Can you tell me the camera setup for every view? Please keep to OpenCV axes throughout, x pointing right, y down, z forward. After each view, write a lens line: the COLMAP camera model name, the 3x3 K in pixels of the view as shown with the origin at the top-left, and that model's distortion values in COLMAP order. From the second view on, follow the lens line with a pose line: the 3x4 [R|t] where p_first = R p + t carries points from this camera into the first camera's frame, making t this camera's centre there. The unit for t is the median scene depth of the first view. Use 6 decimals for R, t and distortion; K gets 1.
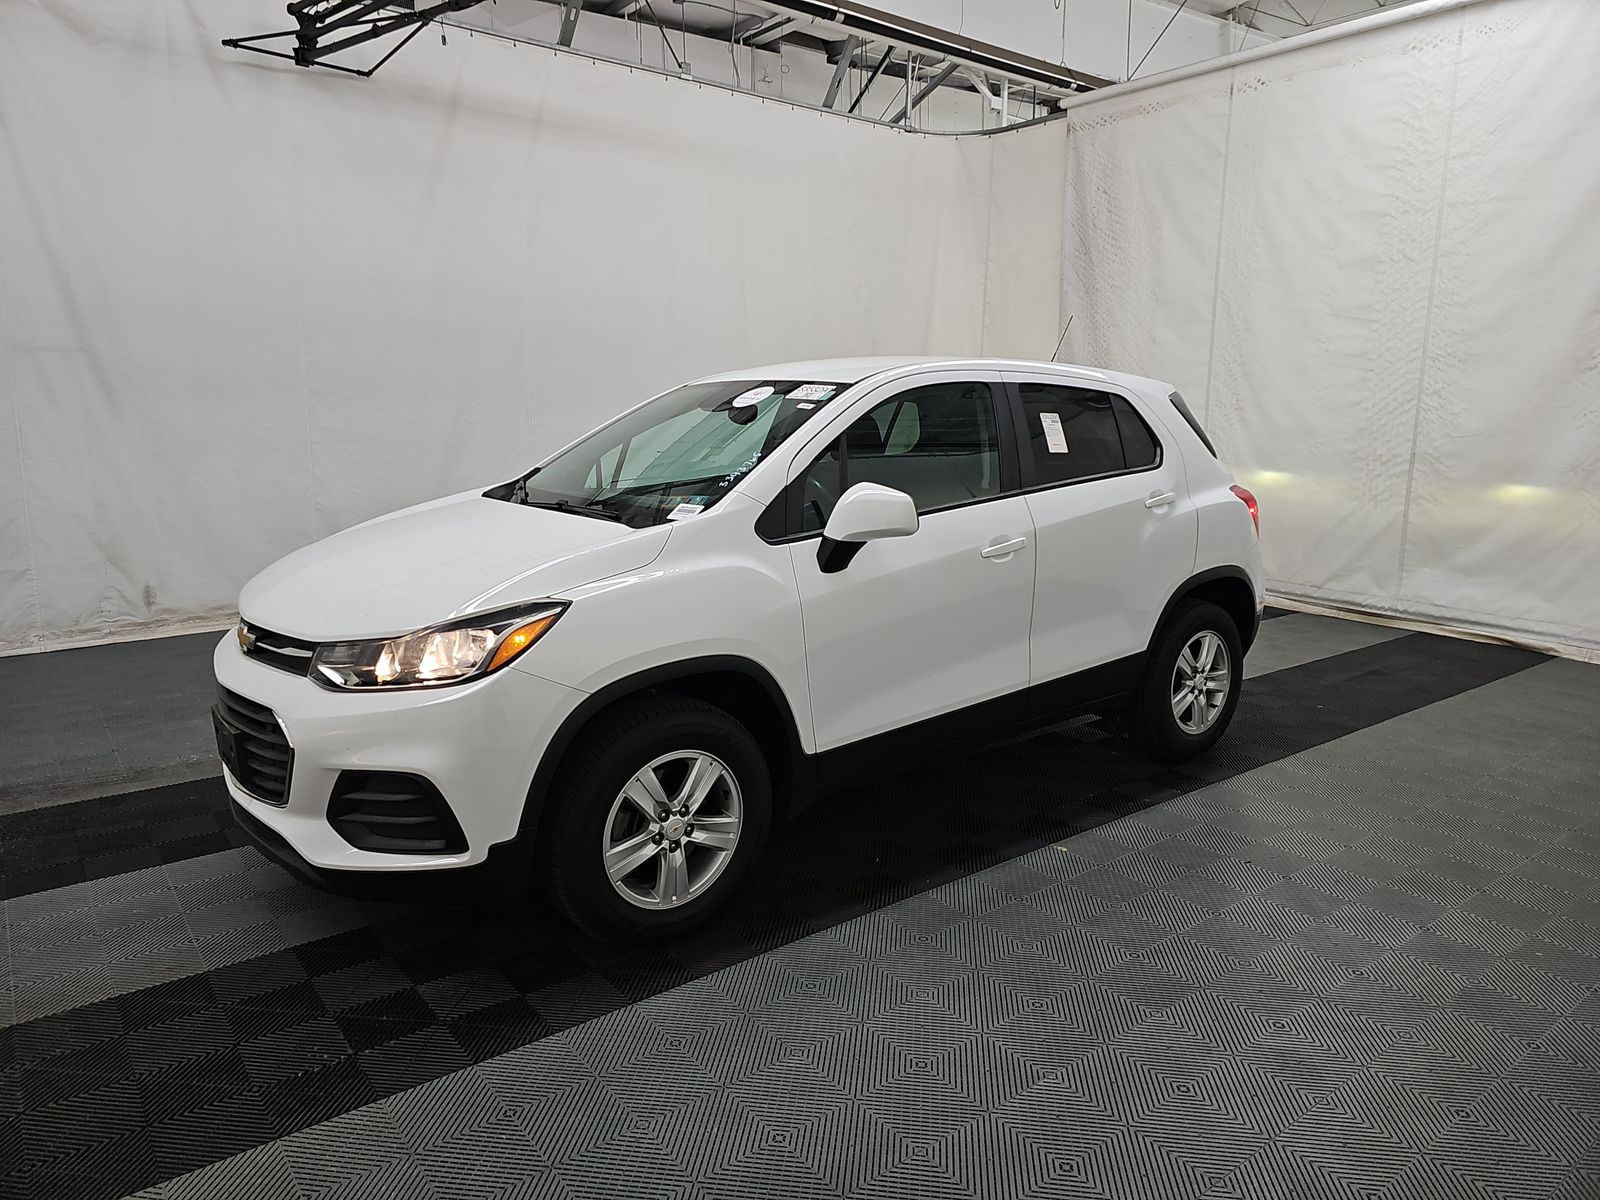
lens RADIAL K [[1024.9, 0, 763.4], [0, 1024.9, 601.0], [0, 0, 1]] dist [0.027292, -0.033939]
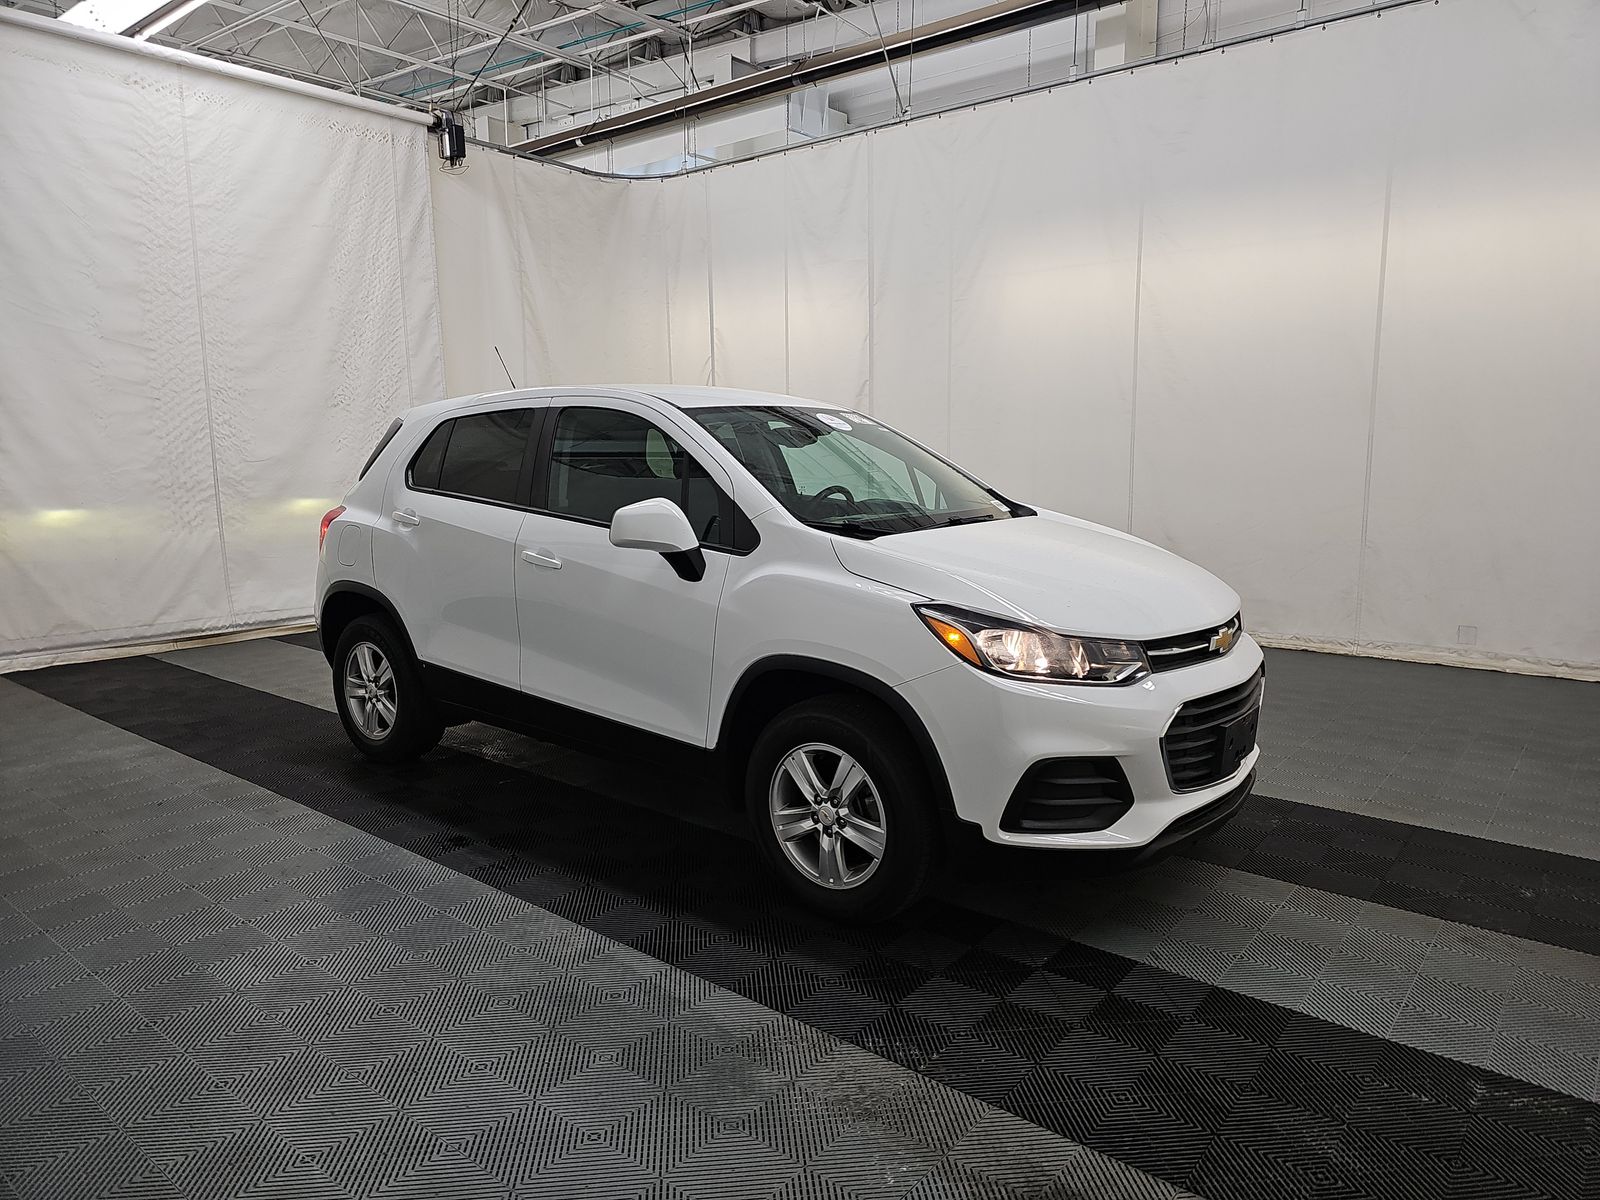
lens RADIAL K [[1075.0, 0, 793.2], [0, 1075.0, 602.4], [0, 0, 1]] dist [0.064110, -0.044195]
pose [[-0.250817, -0.151321, 0.956134, -0.615741], [0.187370, 0.961439, 0.201313, -0.134668], [-0.949728, 0.229643, -0.212792, 0.697868]]
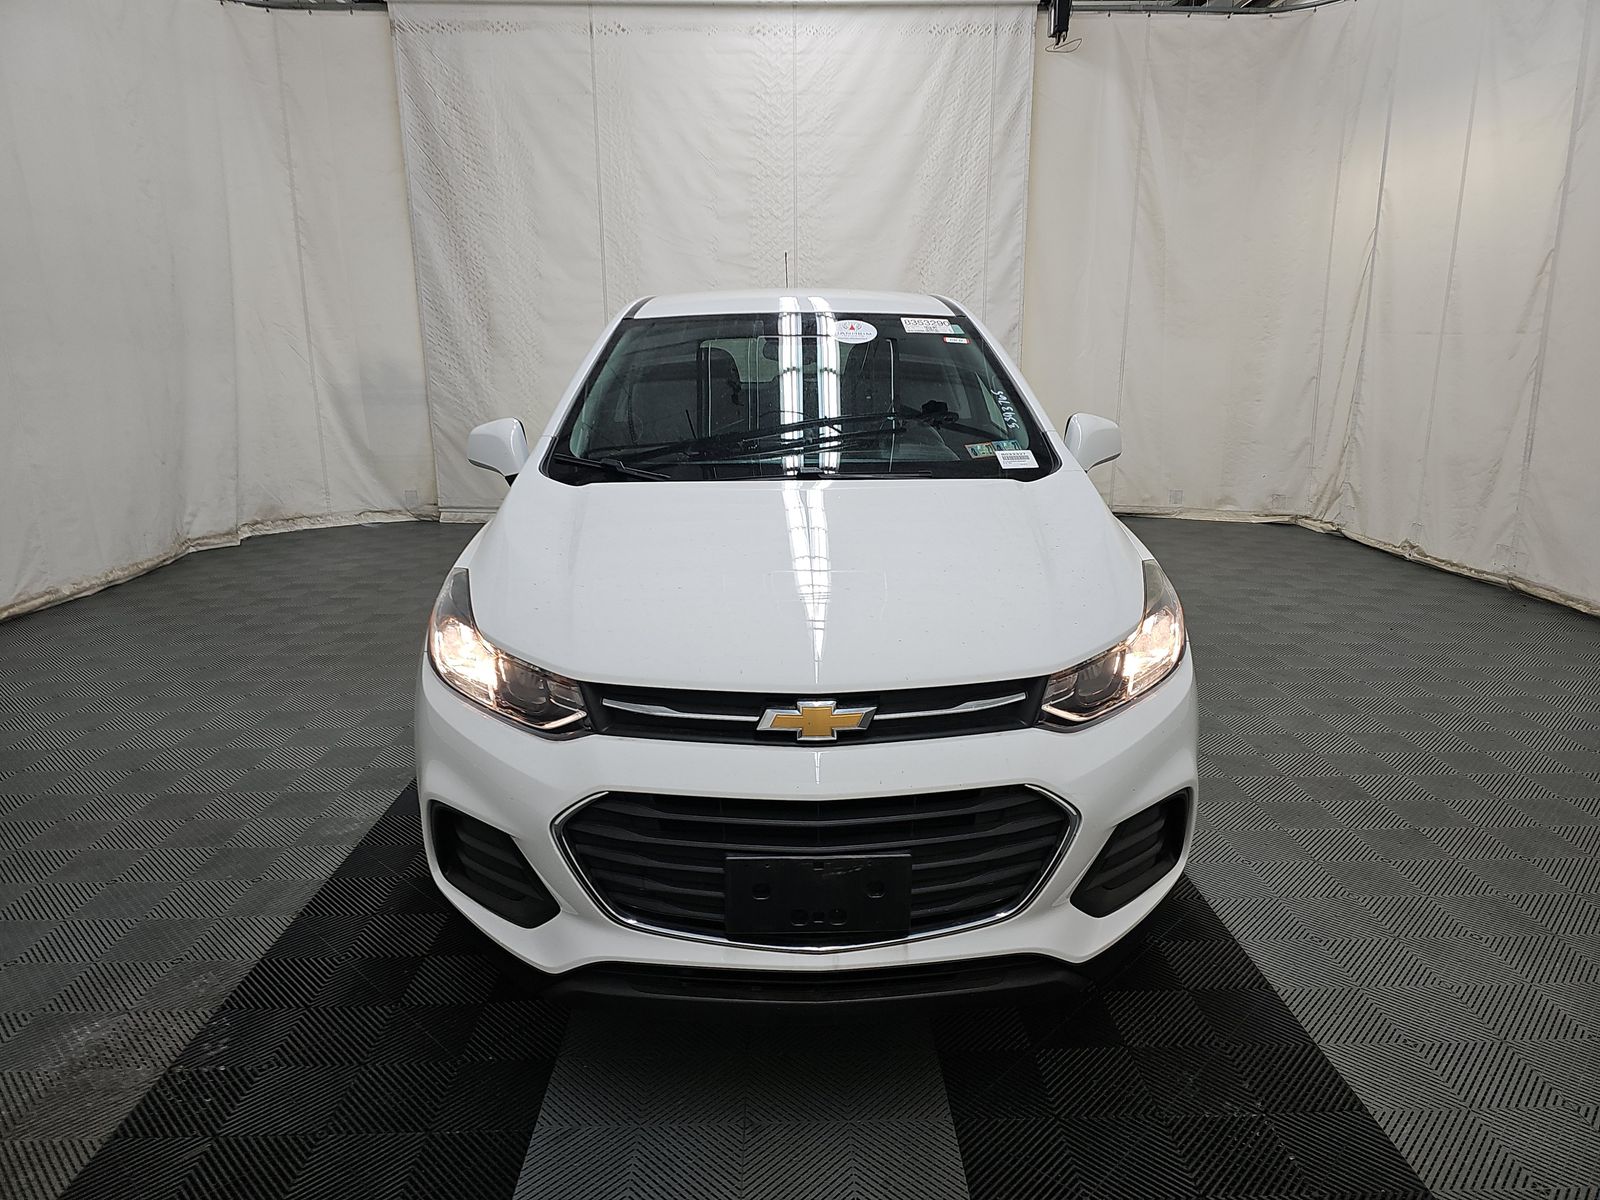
lens RADIAL K [[1056.7, 0, 802.4], [0, 1056.7, 595.6], [0, 0, 1]] dist [0.050168, -0.044321]
pose [[0.577049, -0.199678, 0.791924, -0.415184], [0.162842, 0.978312, 0.128016, -0.052017], [-0.800311, 0.055087, 0.597050, 0.252767]]
